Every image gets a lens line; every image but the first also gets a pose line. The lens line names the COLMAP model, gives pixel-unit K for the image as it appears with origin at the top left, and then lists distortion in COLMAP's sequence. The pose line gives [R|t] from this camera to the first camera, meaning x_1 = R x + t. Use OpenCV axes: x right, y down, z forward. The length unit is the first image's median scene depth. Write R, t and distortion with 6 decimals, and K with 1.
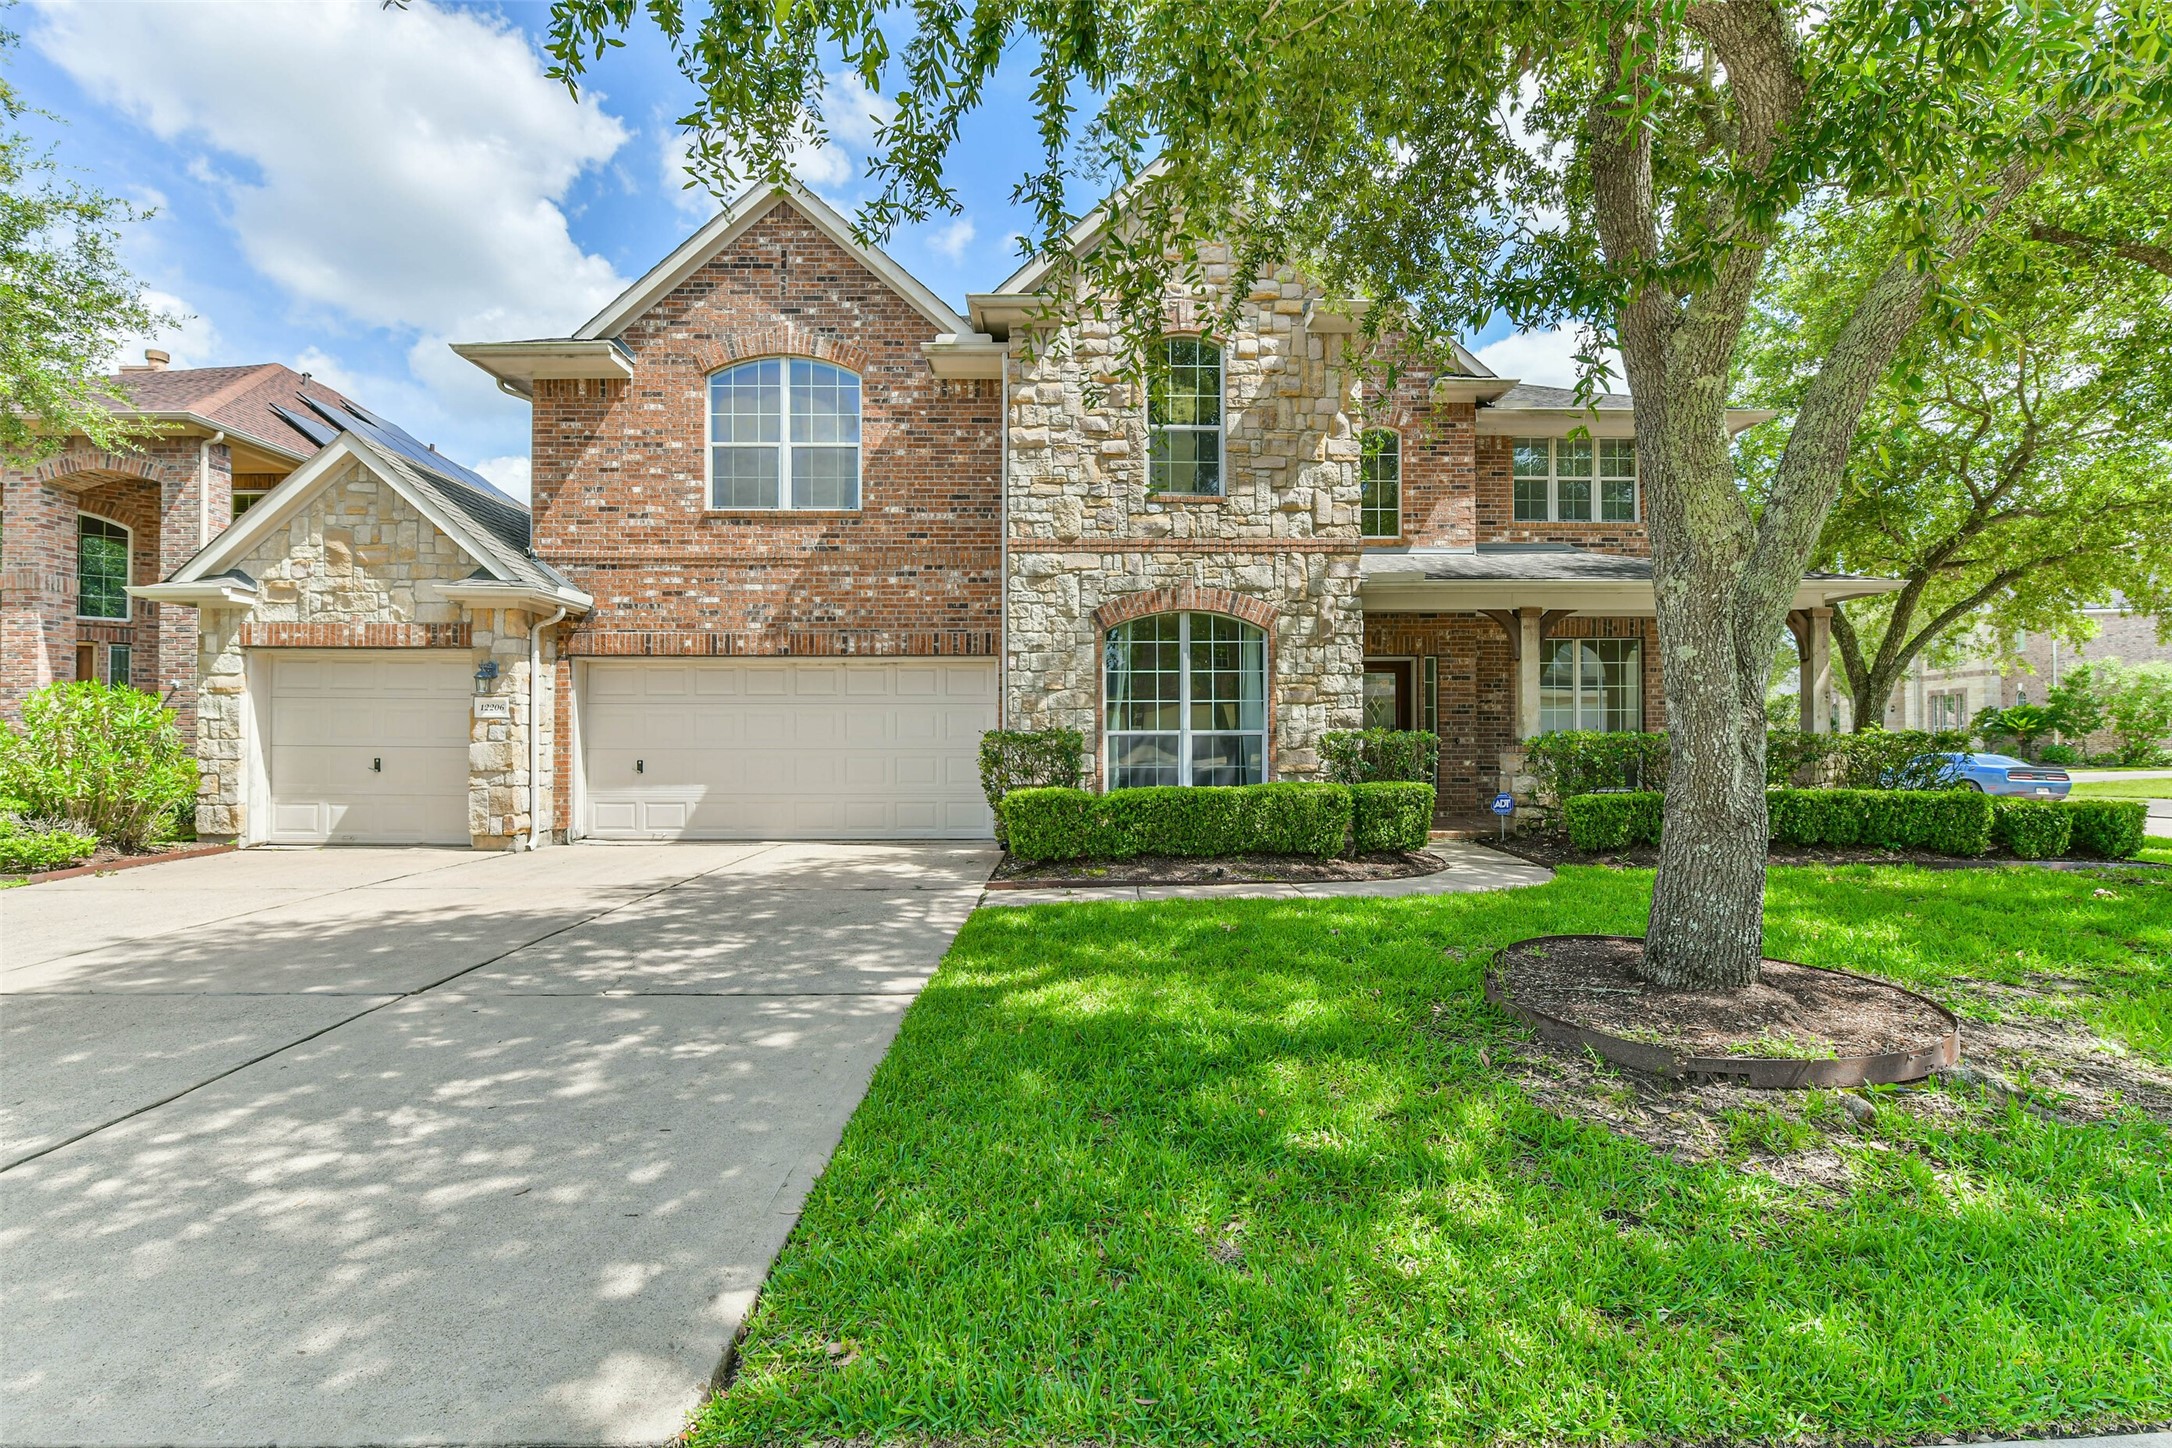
lens RADIAL K [[970.3, 0, 1083.0], [0, 970.3, 731.0], [0, 0, 1]] dist [0.013425, 0.000541]
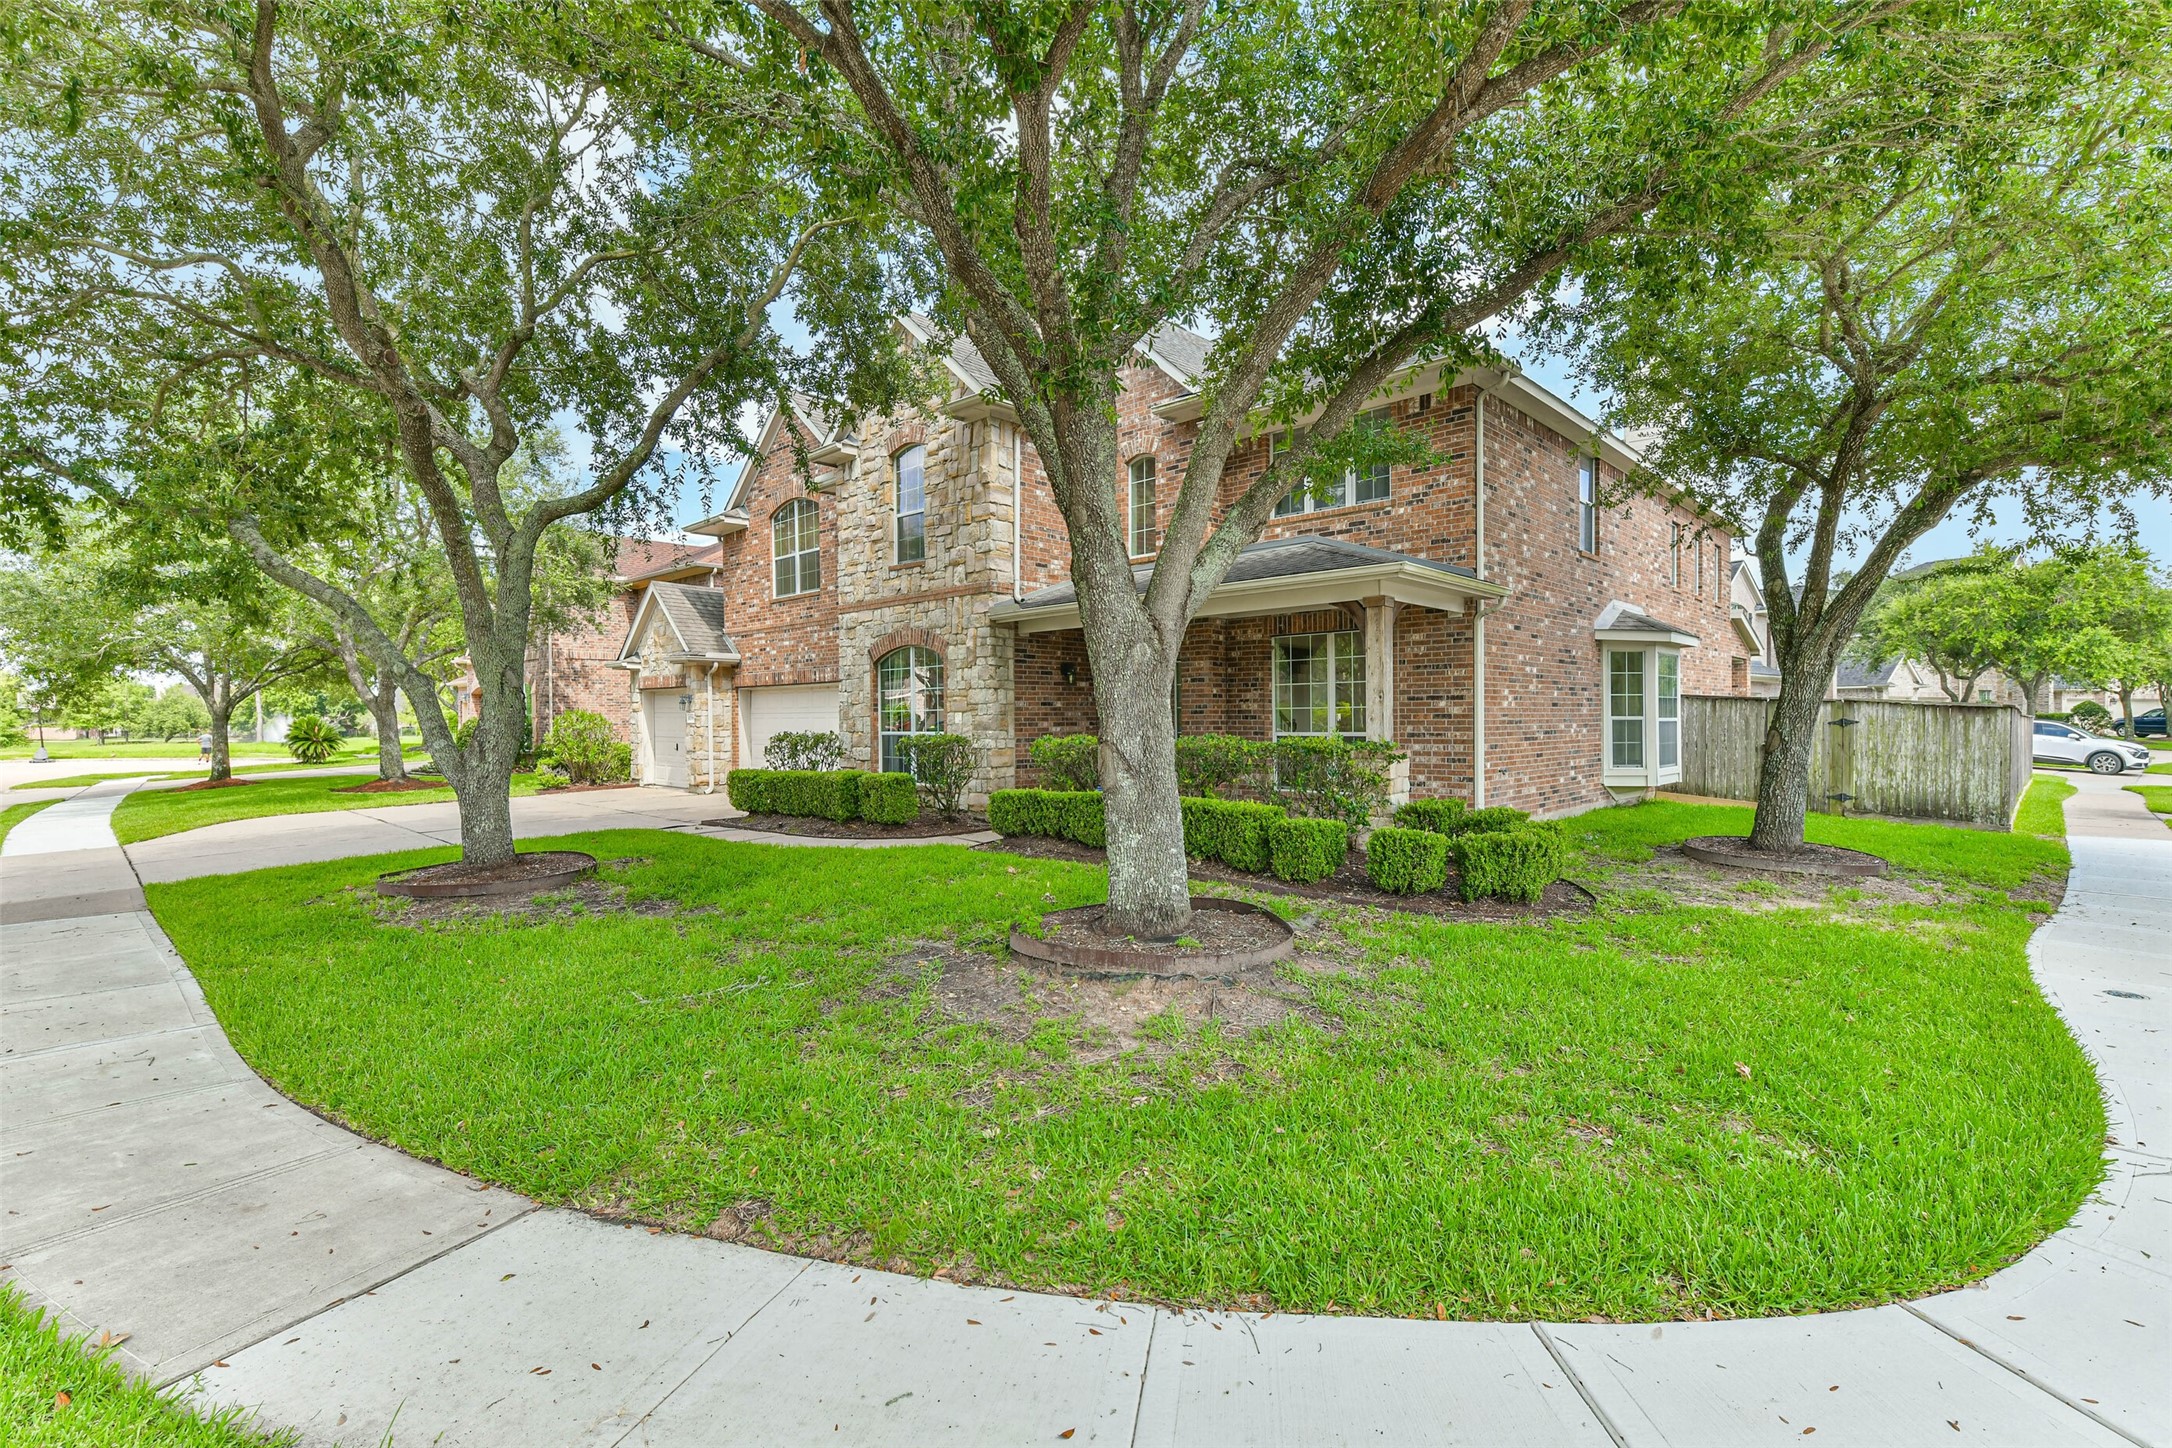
lens RADIAL K [[970.3, 0, 1079.9], [0, 970.3, 719.7], [0, 0, 1]] dist [0.013425, 0.000541]
pose [[0.708964, -0.003280, -0.705237, 1.253658], [0.016093, 0.999804, 0.011528, -0.030400], [0.705061, -0.019522, 0.708878, 0.187629]]
